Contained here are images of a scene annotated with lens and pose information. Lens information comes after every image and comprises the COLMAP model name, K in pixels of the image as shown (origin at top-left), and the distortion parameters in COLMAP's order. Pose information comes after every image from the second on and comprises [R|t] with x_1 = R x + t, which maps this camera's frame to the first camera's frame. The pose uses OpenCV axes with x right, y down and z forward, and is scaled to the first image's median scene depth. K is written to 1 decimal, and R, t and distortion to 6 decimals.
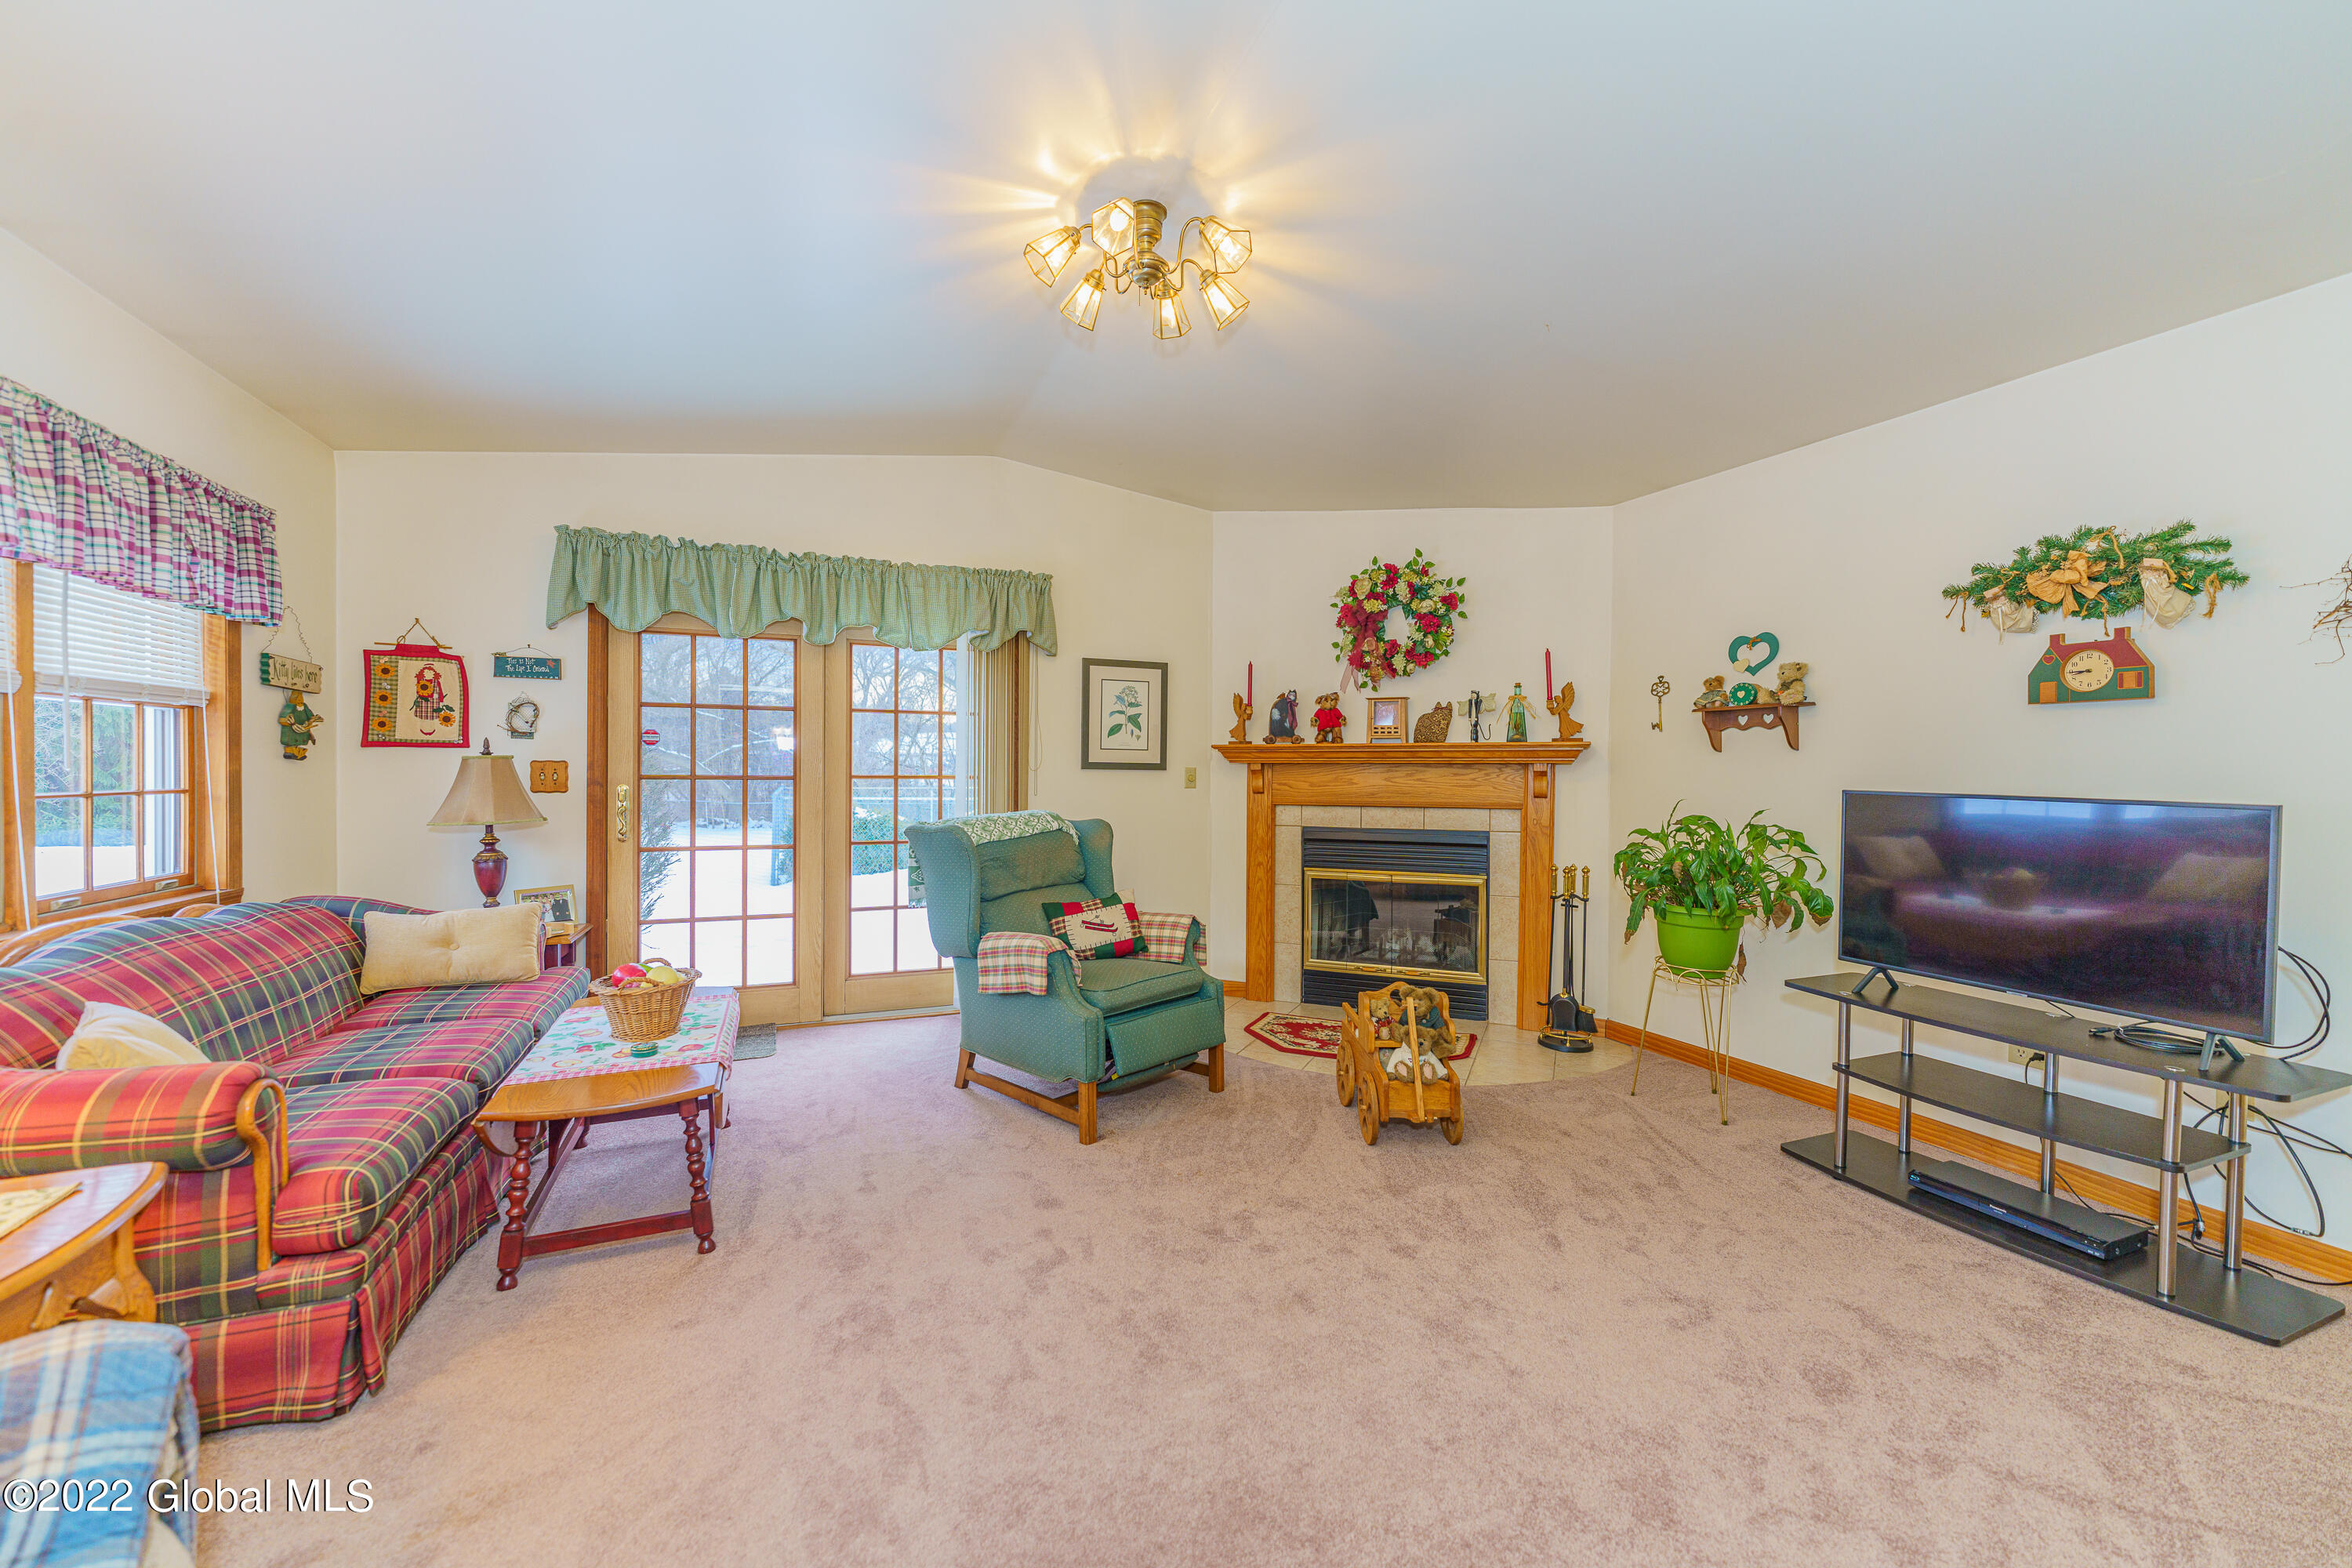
lens RADIAL K [[934.0, 0, 1177.9], [0, 934.0, 779.0], [0, 0, 1]] dist [0.001293, -0.000633]
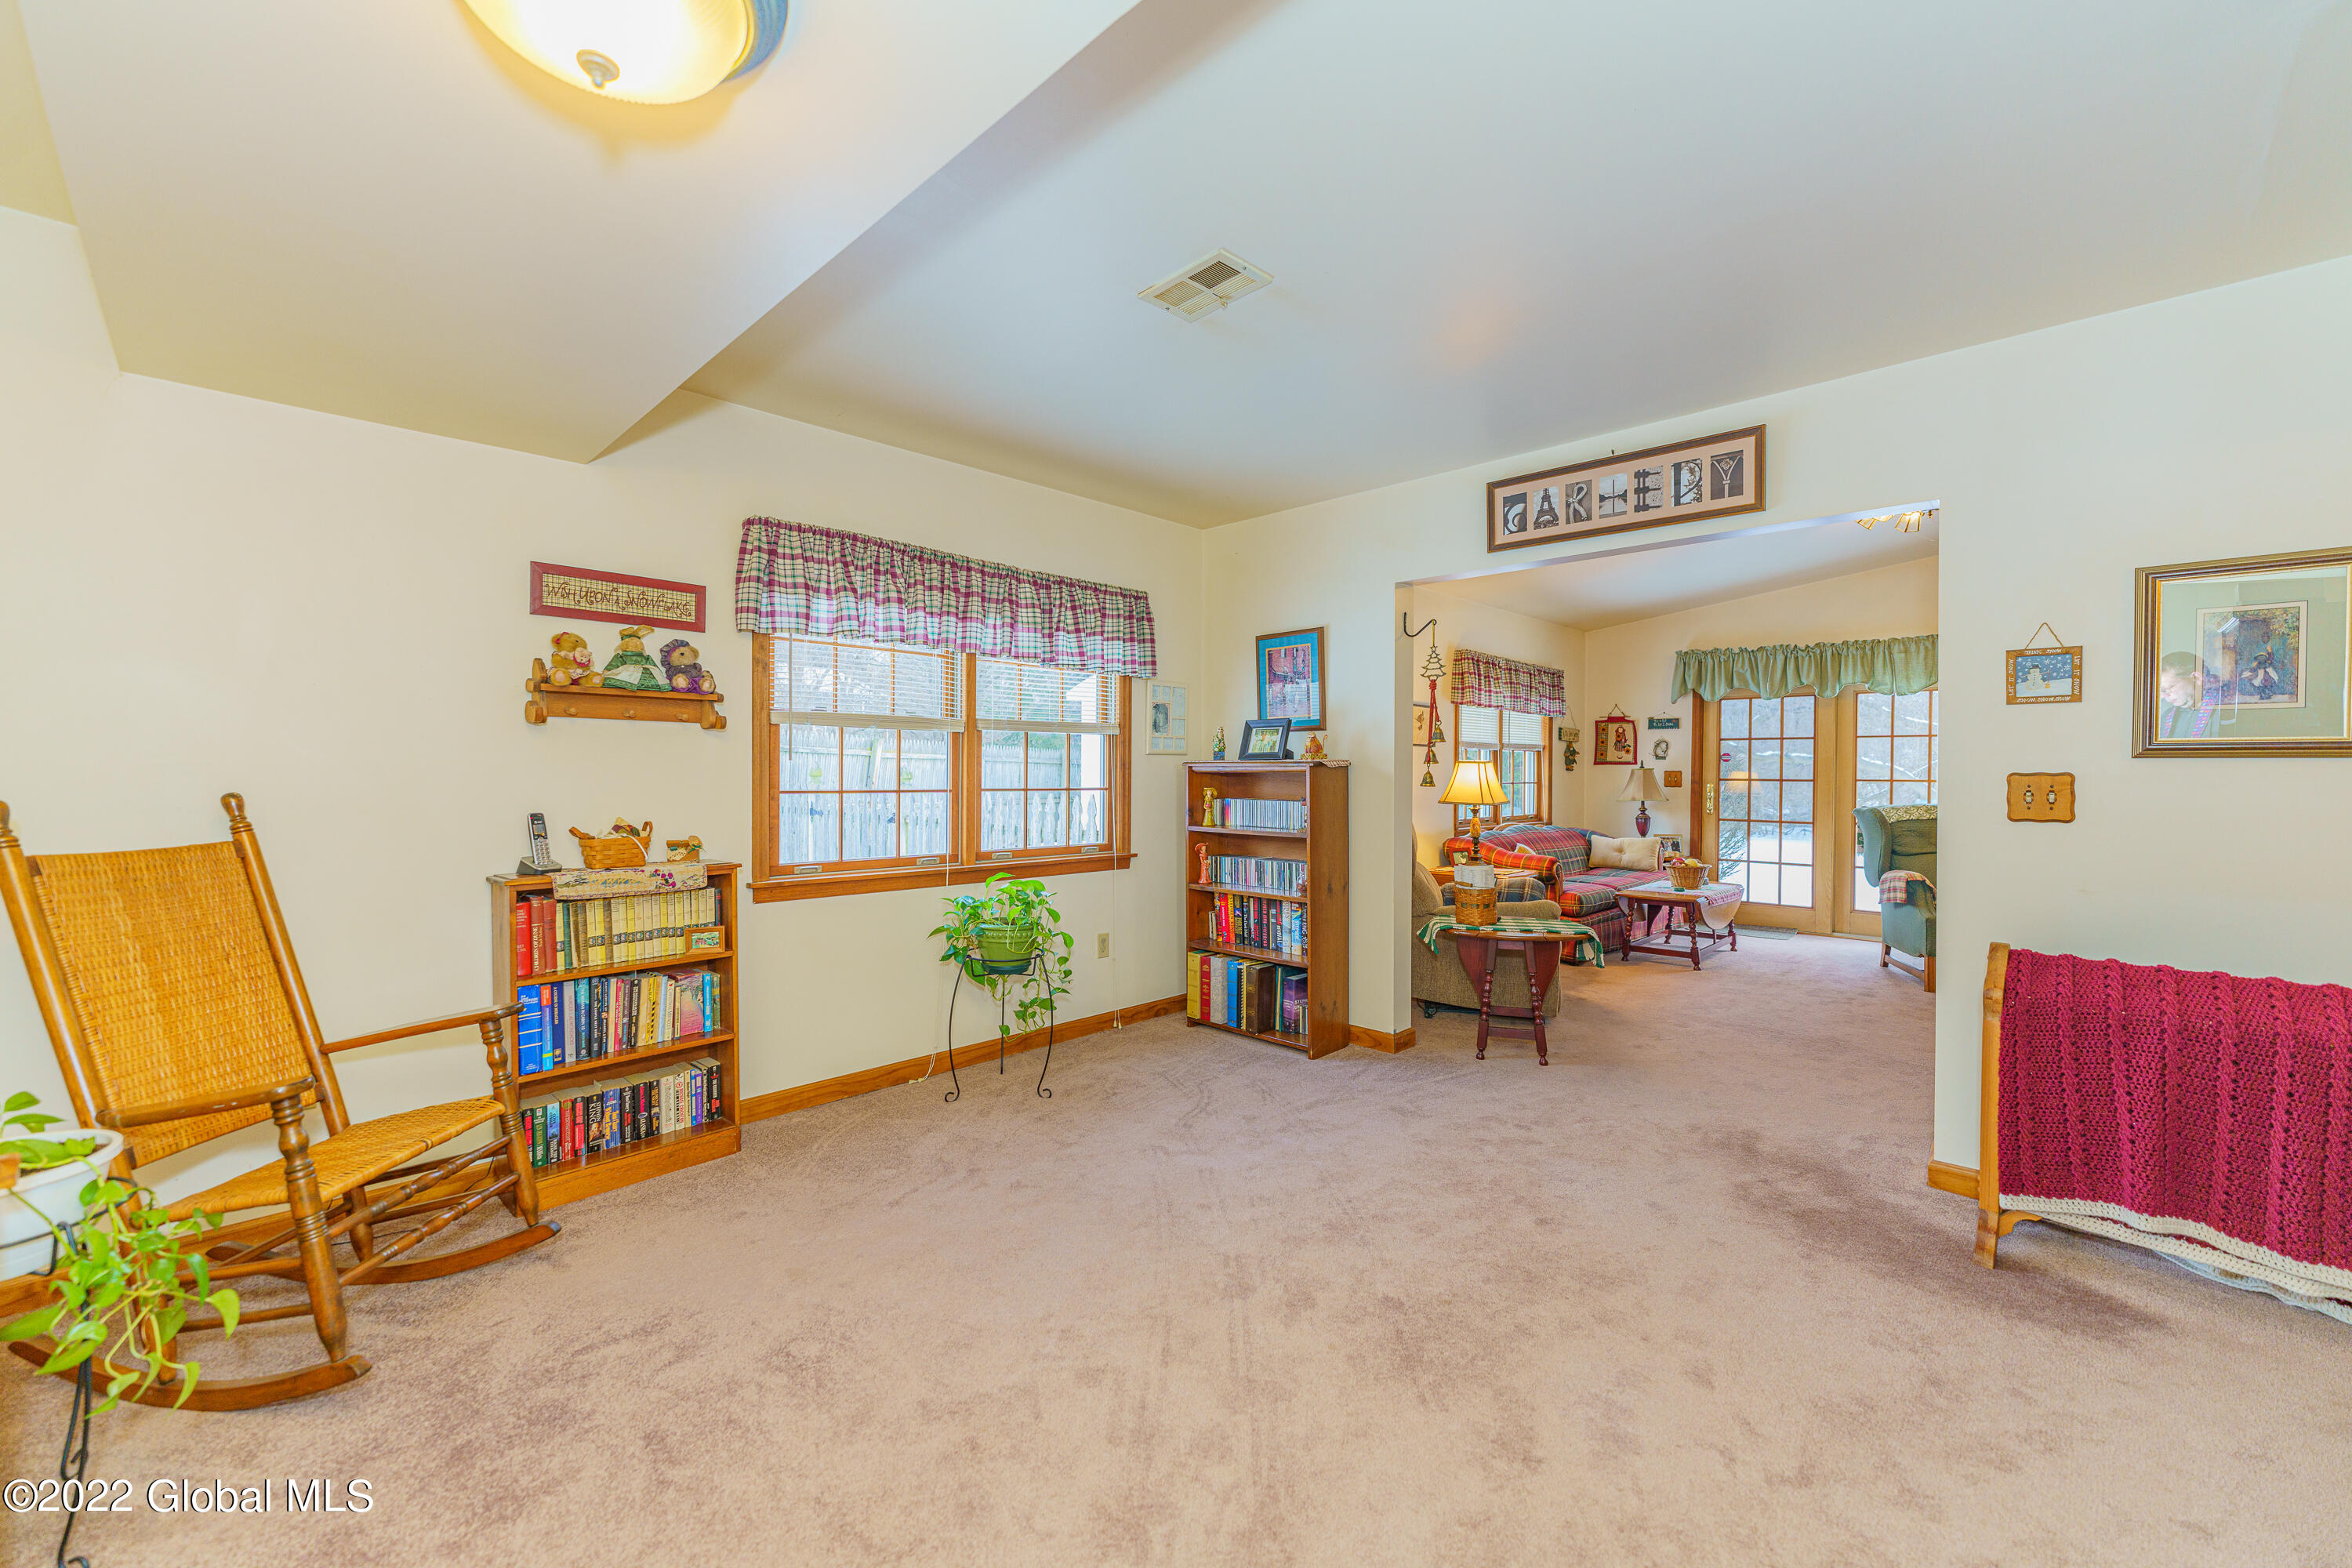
lens RADIAL K [[934.0, 0, 1169.1], [0, 934.0, 777.4], [0, 0, 1]] dist [0.001293, -0.000633]
pose [[0.391015, 0.002346, -0.920381, 0.645287], [-0.013313, 0.999907, -0.003107, 0.013158], [0.920288, 0.013467, 0.391010, -0.662685]]
